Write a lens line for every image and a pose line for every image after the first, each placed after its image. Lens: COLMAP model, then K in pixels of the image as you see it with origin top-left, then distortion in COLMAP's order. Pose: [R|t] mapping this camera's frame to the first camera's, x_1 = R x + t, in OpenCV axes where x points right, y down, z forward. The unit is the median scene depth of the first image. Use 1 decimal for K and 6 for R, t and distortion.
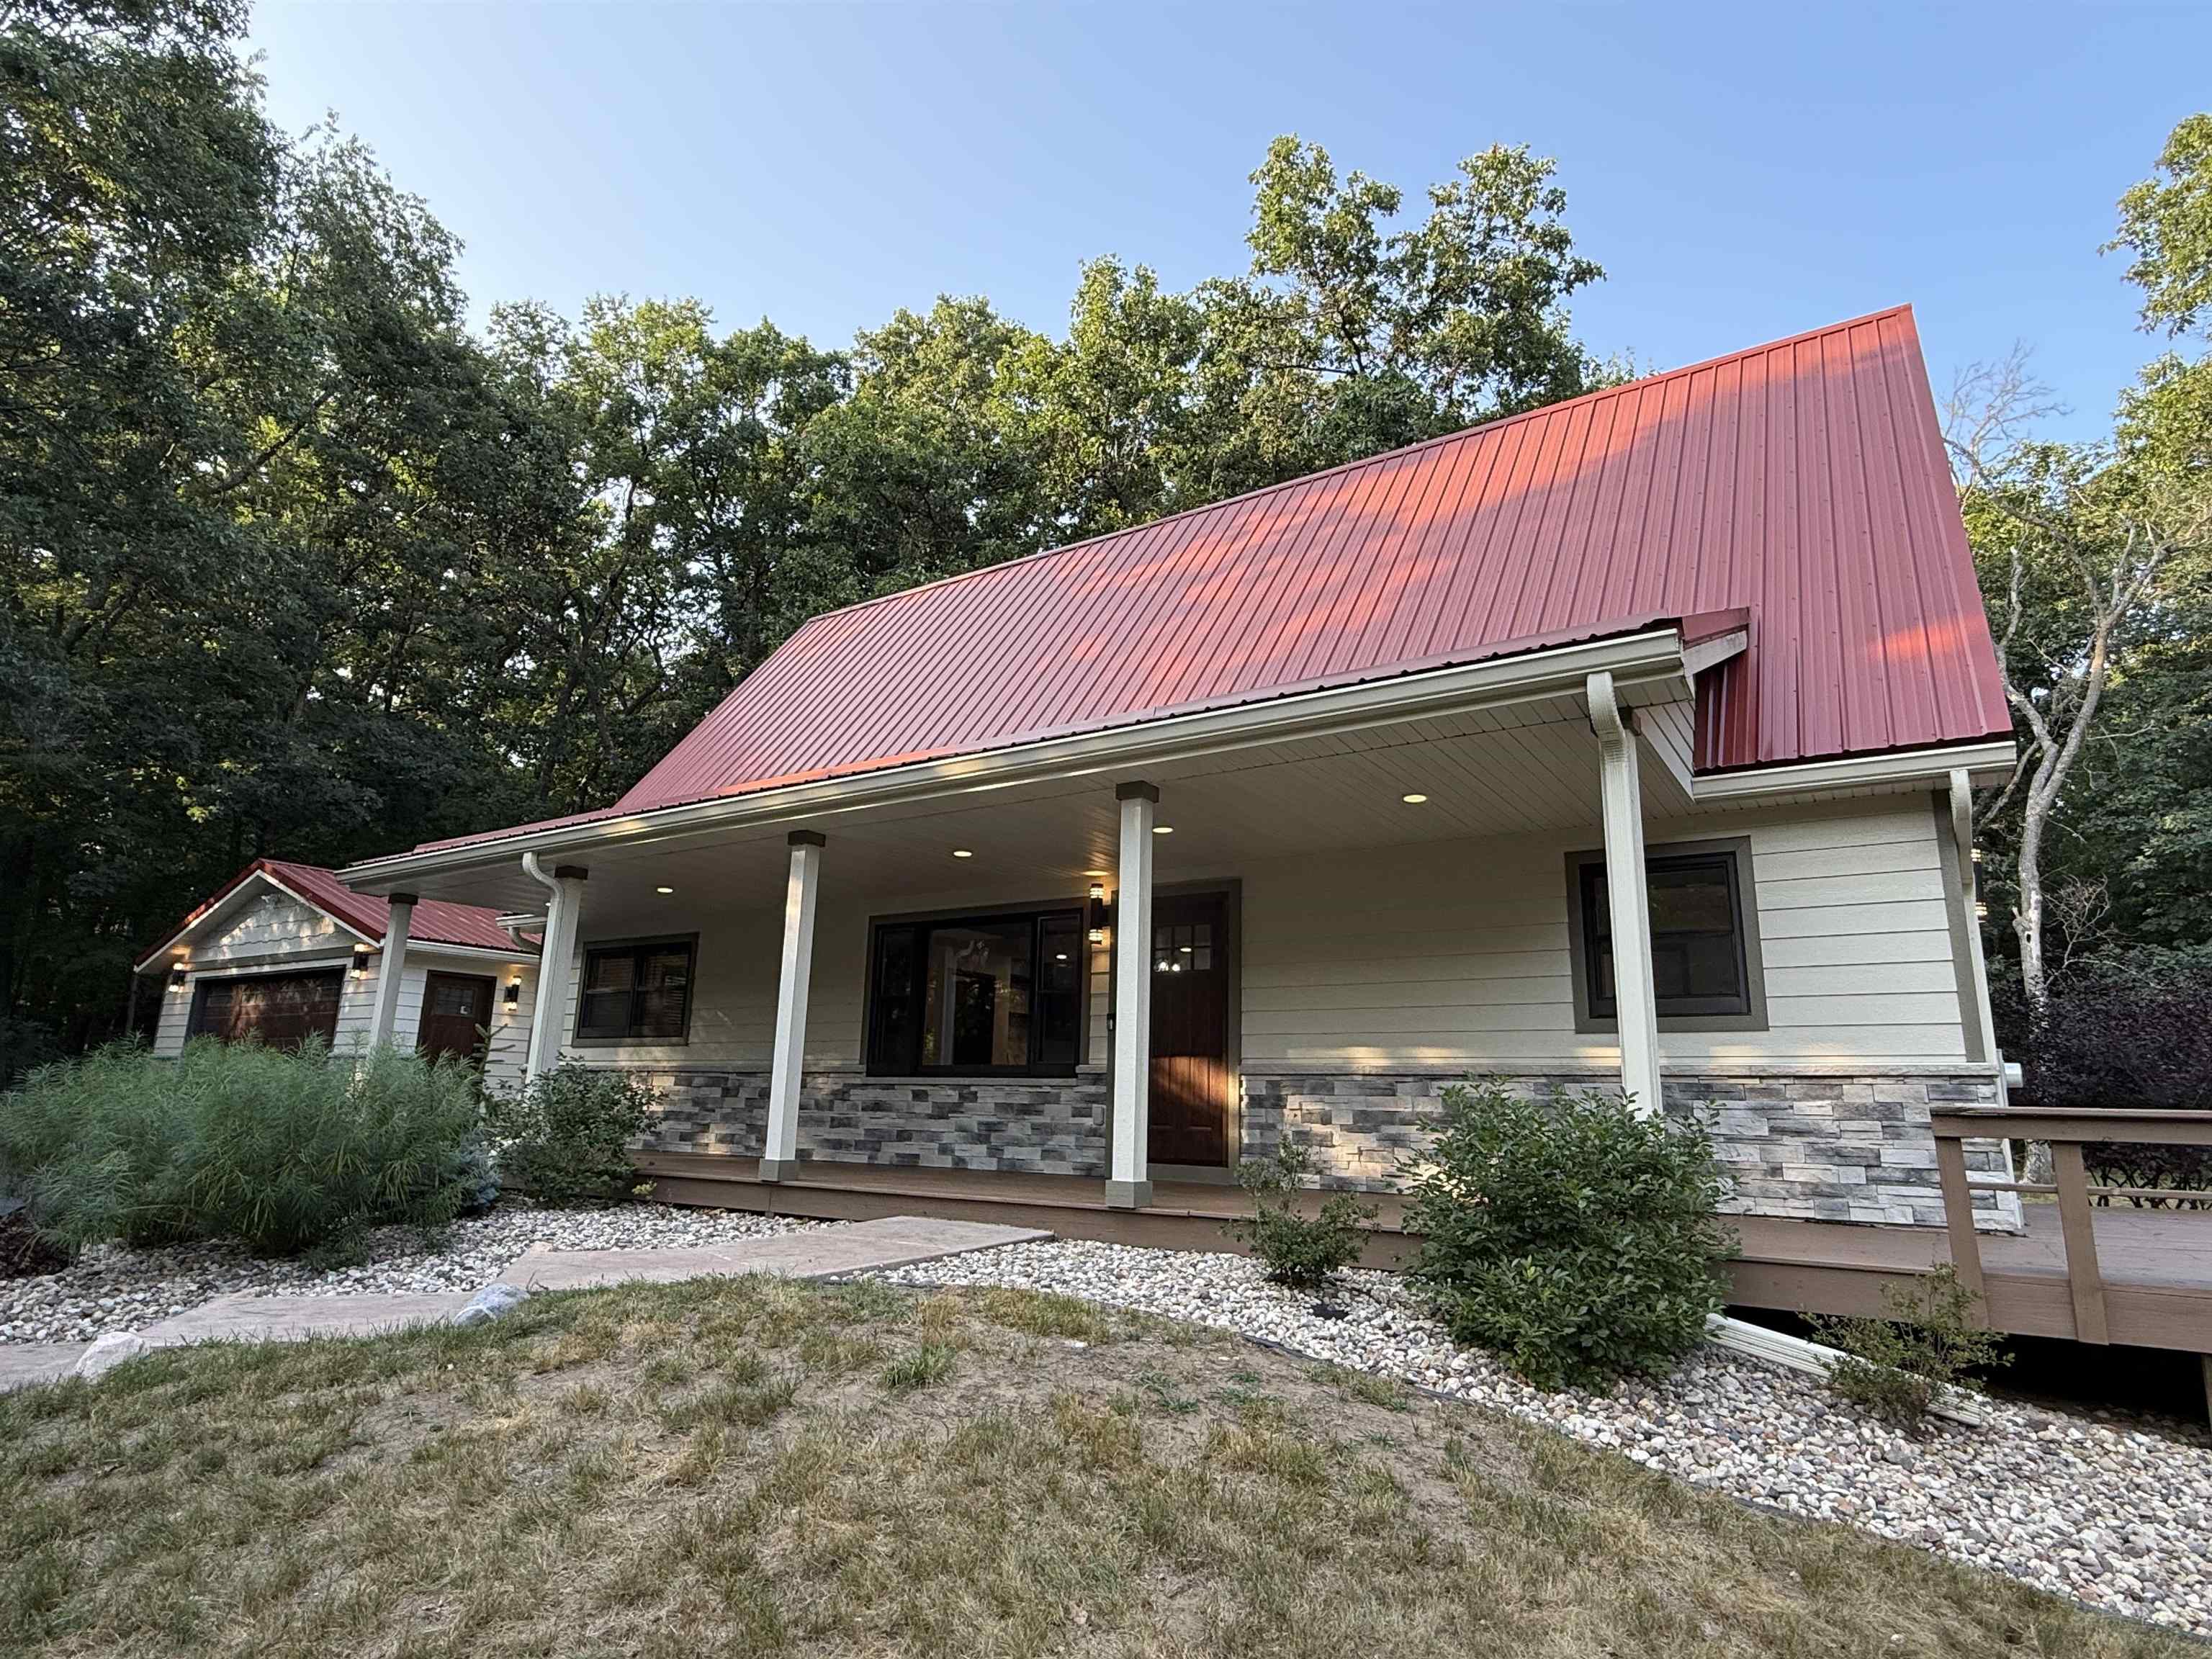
lens RADIAL K [[1232.8, 0, 1098.2], [0, 1232.8, 830.5], [0, 0, 1]] dist [-0.000940, 0.000319]
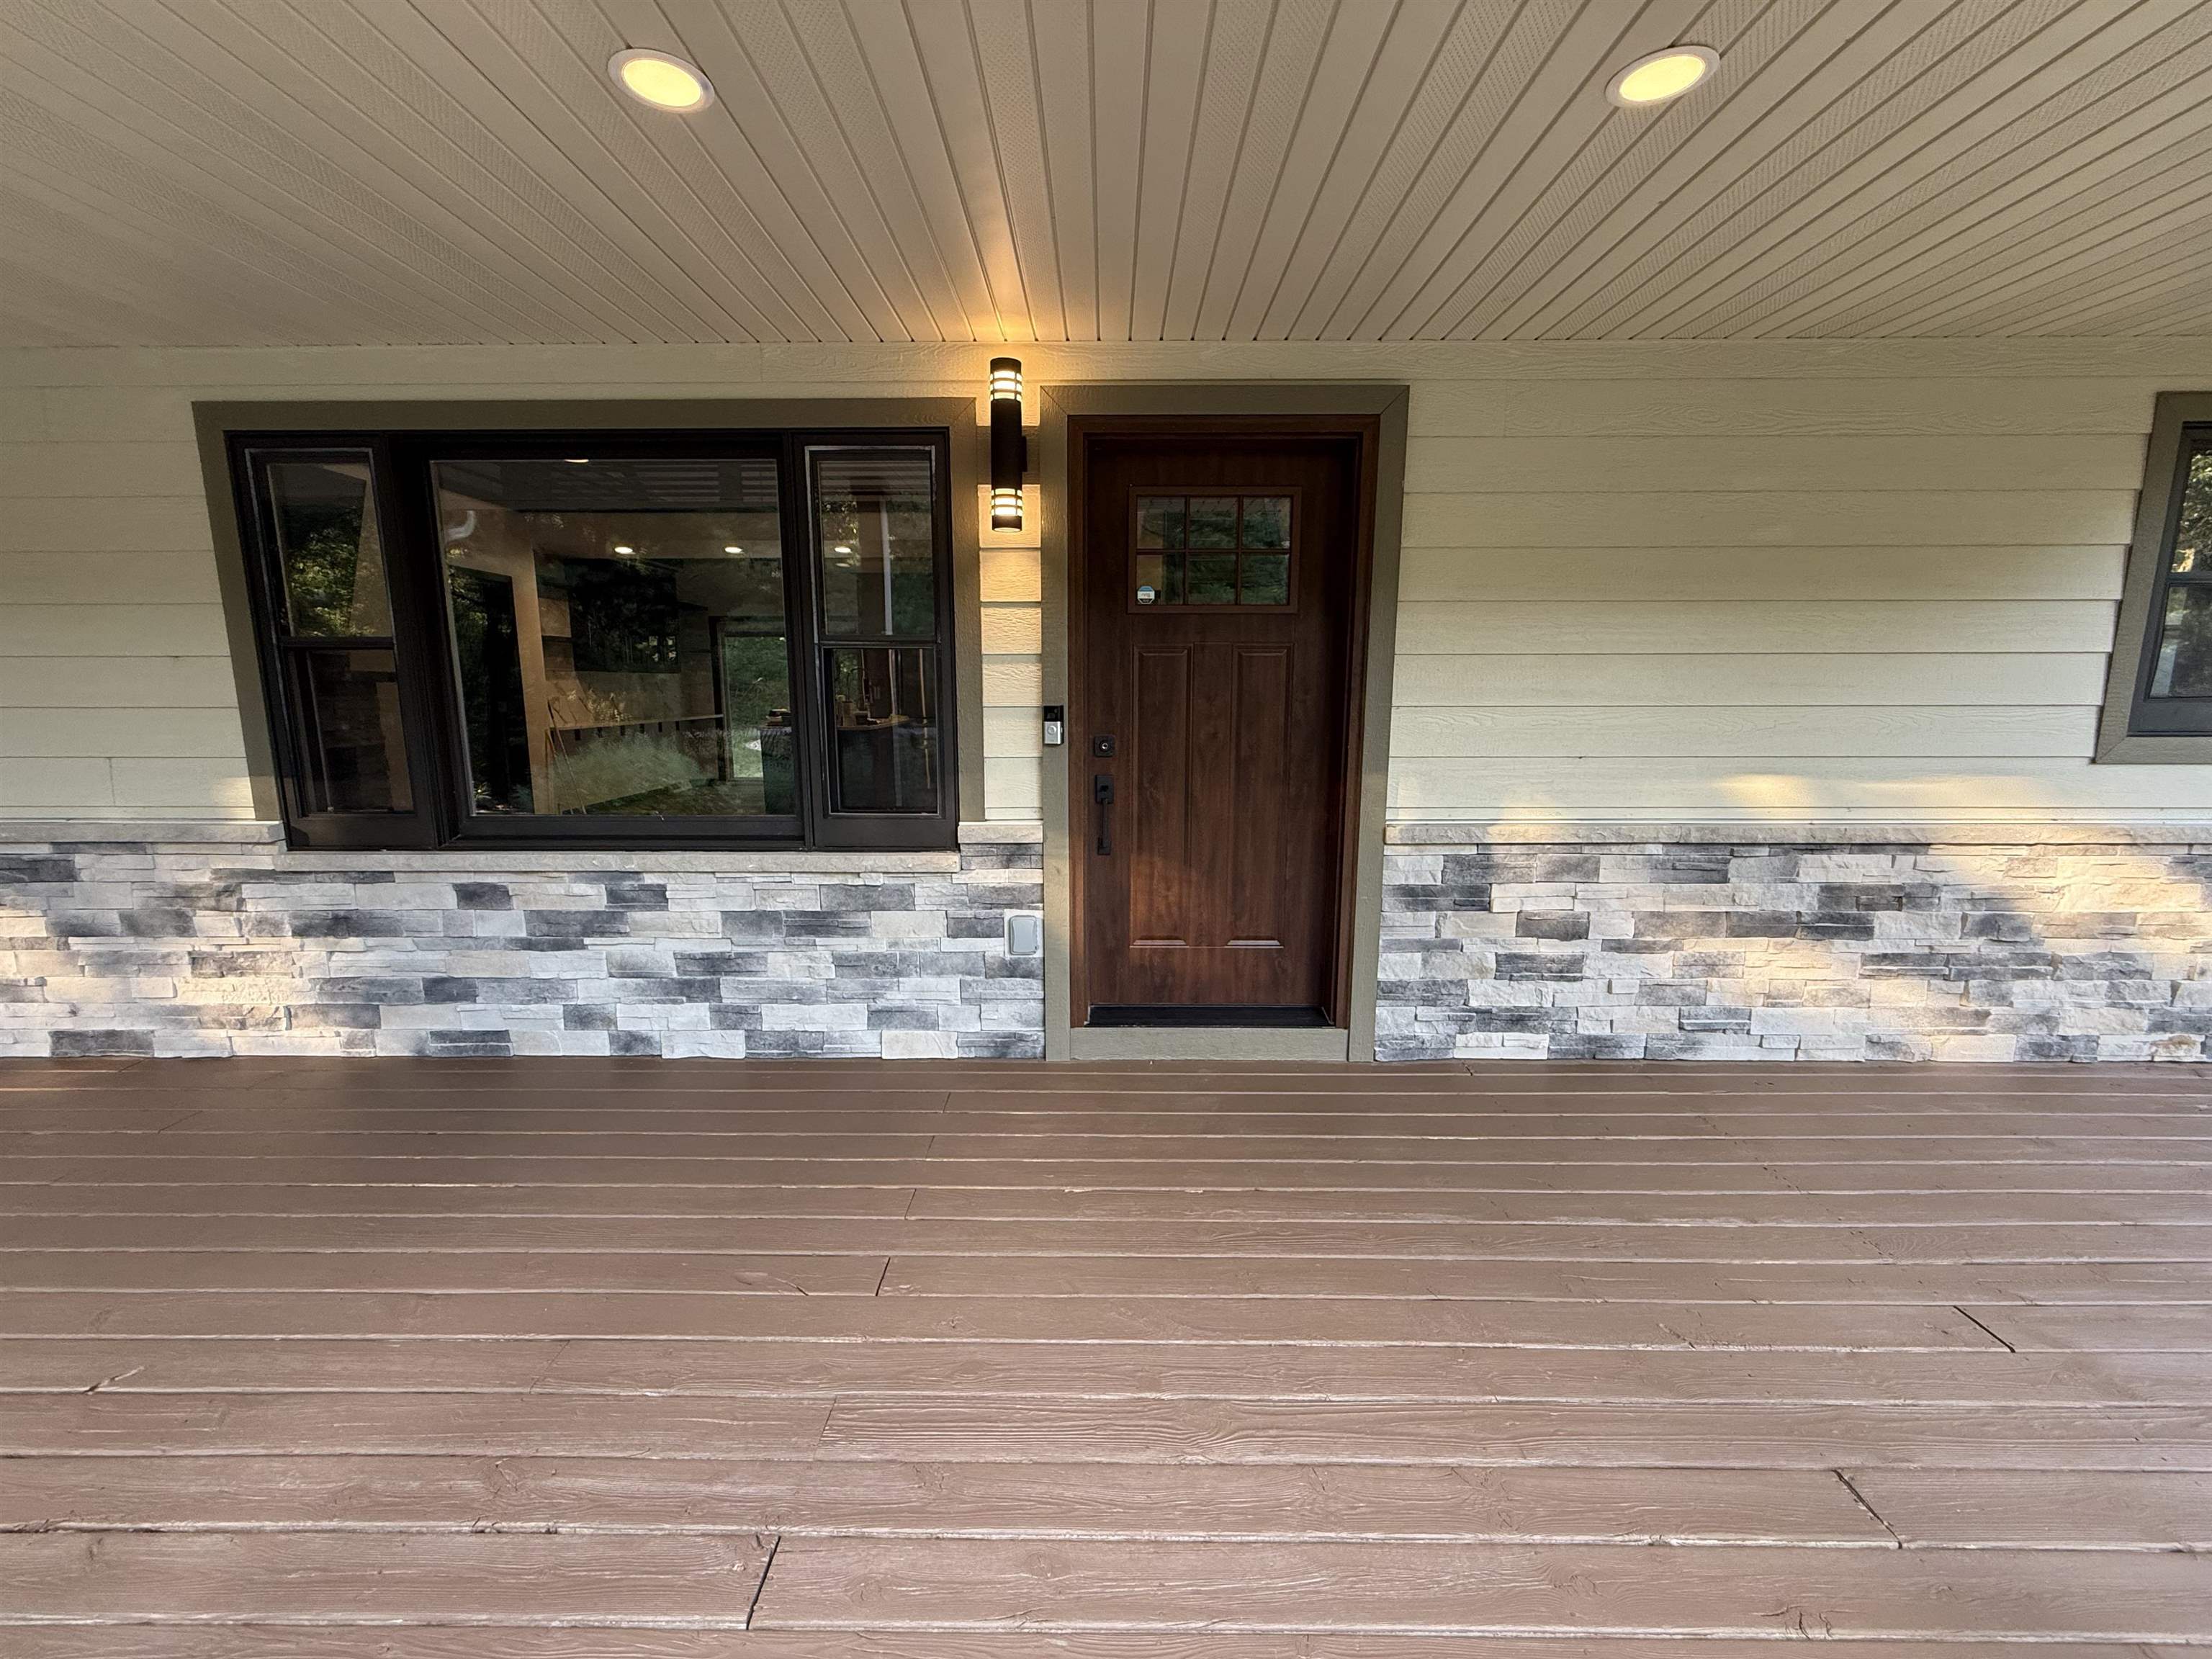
lens RADIAL K [[883.2, 0, 1099.1], [0, 883.2, 825.8], [0, 0, 1]] dist [0.000928, 0.000223]
pose [[0.835207, -0.111179, 0.538580, -0.082342], [-0.102208, 0.930906, 0.350667, 0.046049], [-0.540354, -0.347927, 0.766136, 0.432369]]
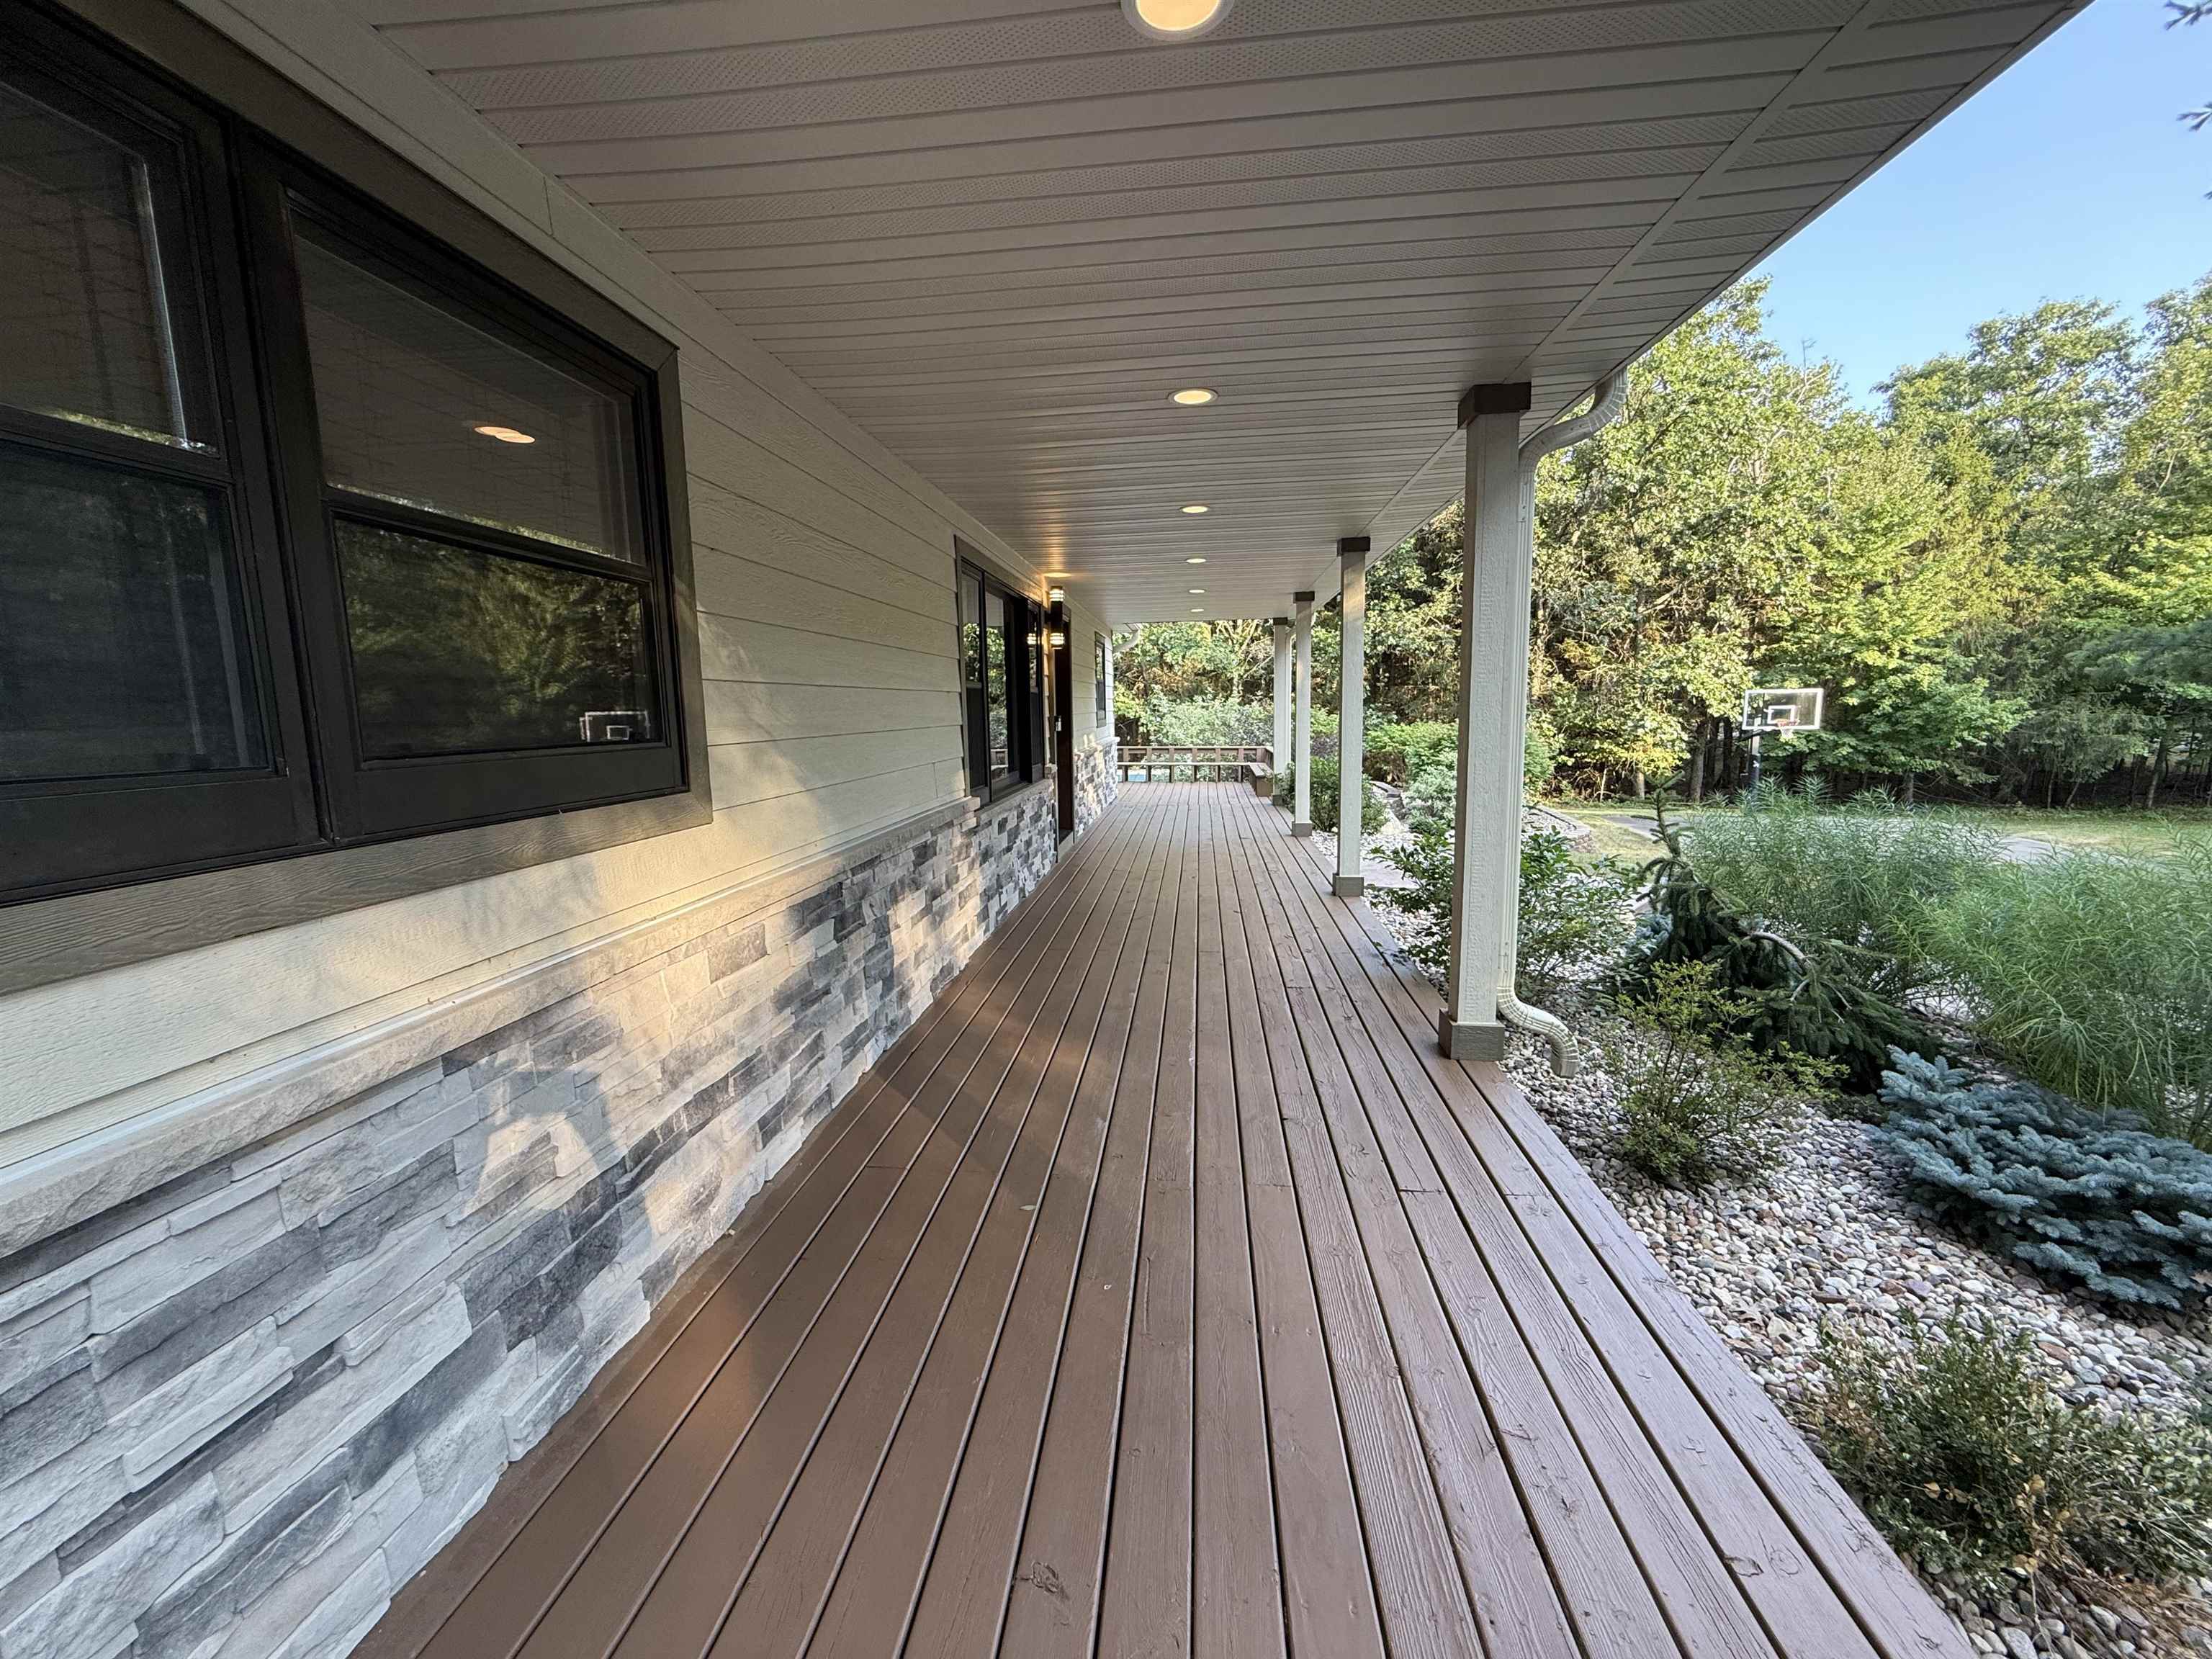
lens RADIAL K [[883.2, 0, 1099.1], [0, 883.2, 825.8], [0, 0, 1]] dist [0.000928, 0.000223]
pose [[-0.459776, -0.137255, 0.877364, -0.396706], [-0.193372, 0.979750, 0.051936, 0.112992], [-0.866726, -0.145779, -0.477007, 0.762320]]
